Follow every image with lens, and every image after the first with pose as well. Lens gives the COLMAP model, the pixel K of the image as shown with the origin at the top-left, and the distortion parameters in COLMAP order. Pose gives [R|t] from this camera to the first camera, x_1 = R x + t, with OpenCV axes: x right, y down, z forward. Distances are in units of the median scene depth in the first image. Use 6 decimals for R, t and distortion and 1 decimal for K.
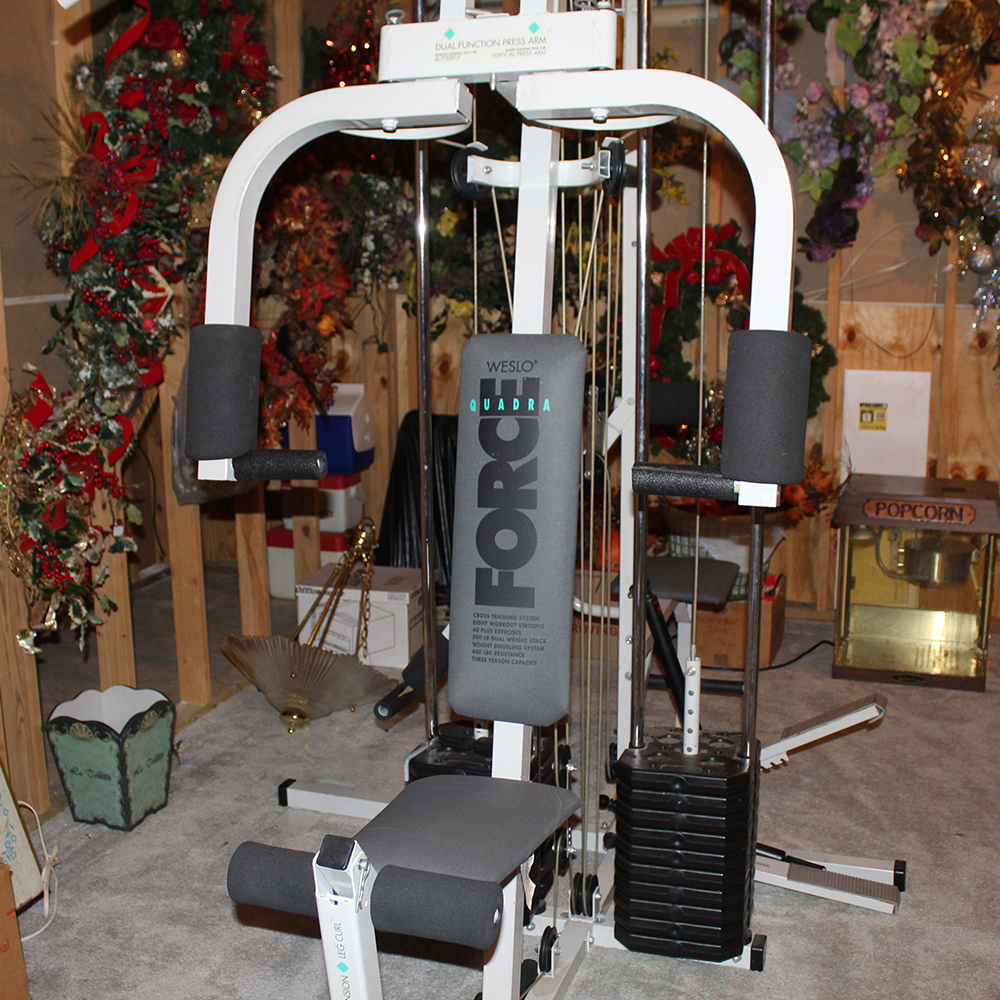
lens RADIAL K [[1249.4, 0, 498.3], [0, 1249.4, 499.6], [0, 0, 1]] dist [-0.128724, 0.000000]
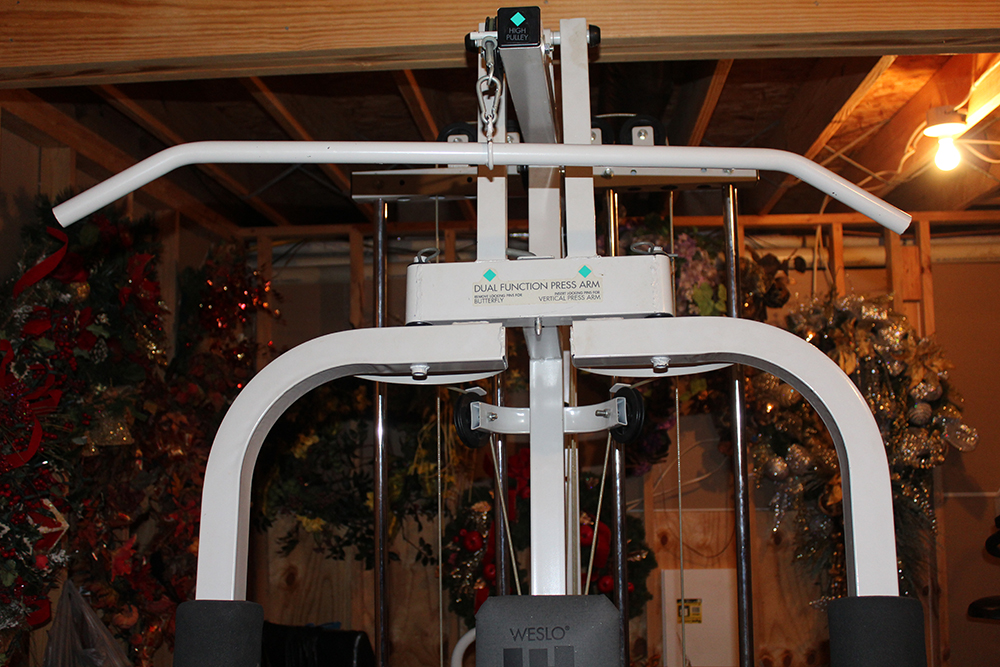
lens RADIAL K [[1026.6, 0, 493.0], [0, 1026.6, 338.4], [0, 0, 1]] dist [-0.078810, 0.000000]
pose [[0.976973, 0.015112, 0.212829, -0.104602], [0.050540, 0.952711, -0.299647, -0.052566], [-0.207293, 0.303503, 0.930008, 0.151214]]
